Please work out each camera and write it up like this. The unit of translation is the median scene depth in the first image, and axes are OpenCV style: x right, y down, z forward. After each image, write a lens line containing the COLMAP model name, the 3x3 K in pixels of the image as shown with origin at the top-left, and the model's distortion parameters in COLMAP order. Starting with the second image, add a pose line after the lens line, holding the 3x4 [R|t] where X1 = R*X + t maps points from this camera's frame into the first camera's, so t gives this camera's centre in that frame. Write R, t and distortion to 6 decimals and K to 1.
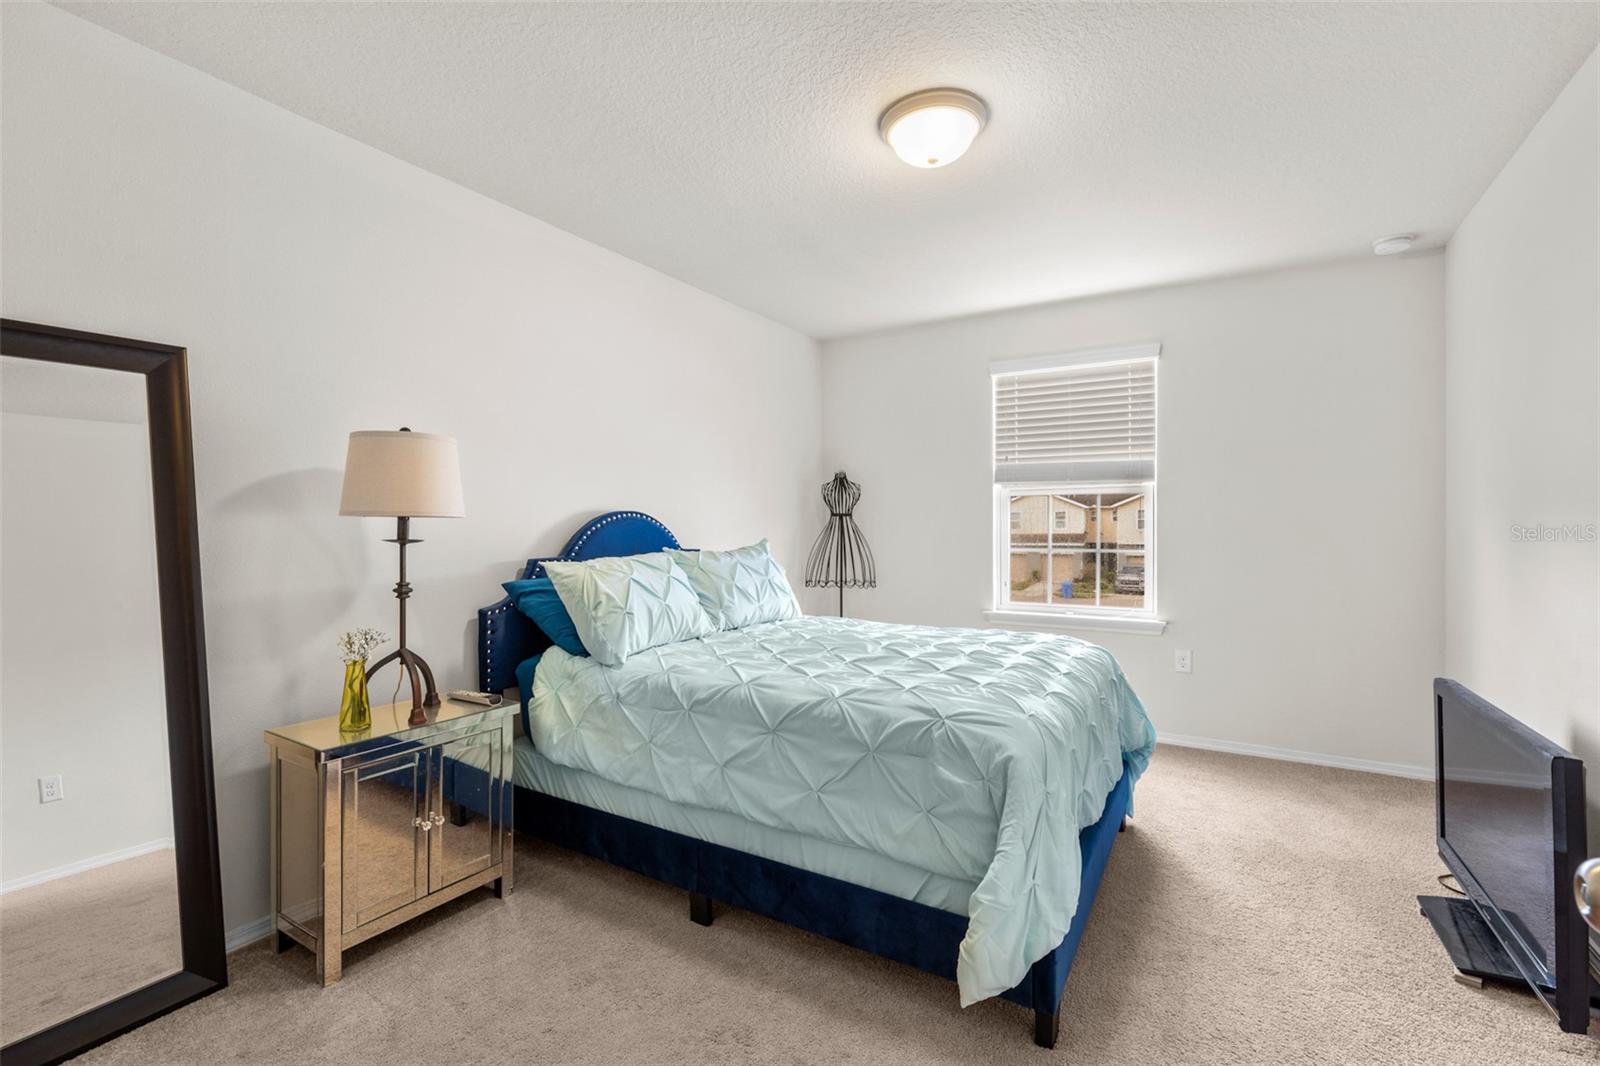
lens RADIAL K [[698.1, 0, 799.1], [0, 698.1, 527.8], [0, 0, 1]] dist [0.001389, 0.000035]
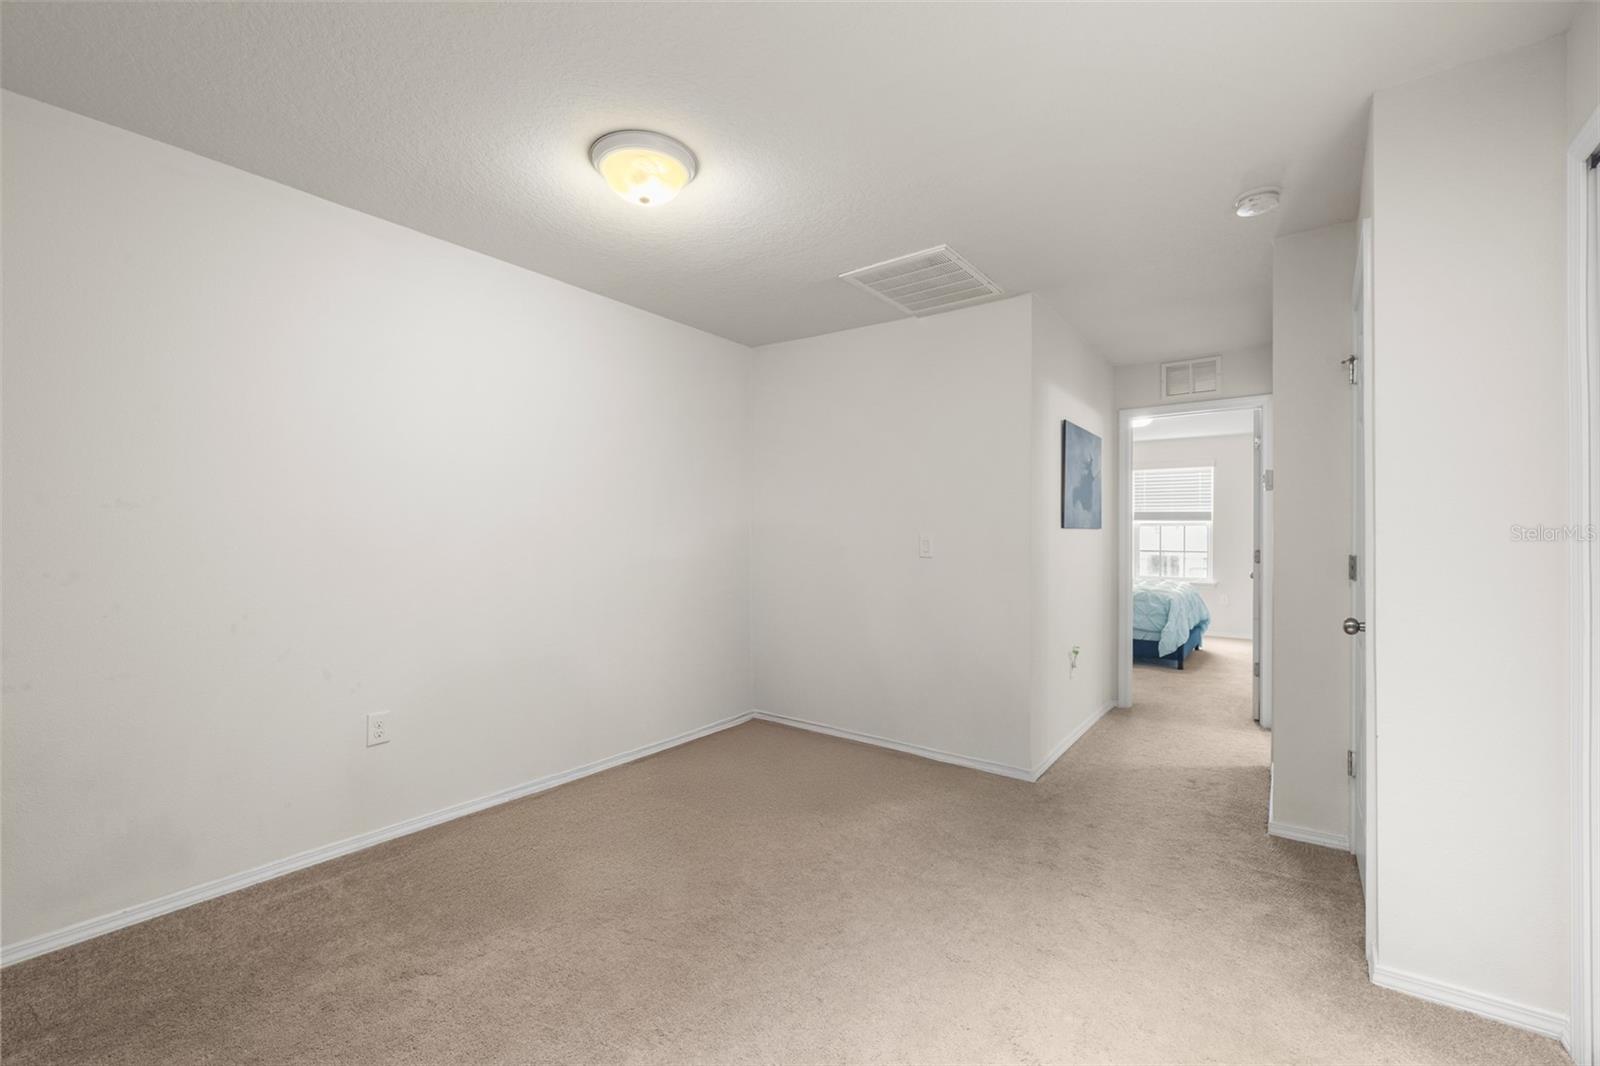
lens RADIAL K [[661.9, 0, 792.9], [0, 661.9, 537.8], [0, 0, 1]] dist [0.000029, -0.000108]
pose [[0.995386, 0.004329, -0.095858, -1.405615], [-0.004180, 0.999990, 0.001751, -0.012741], [0.095864, -0.001343, 0.995394, -2.801768]]
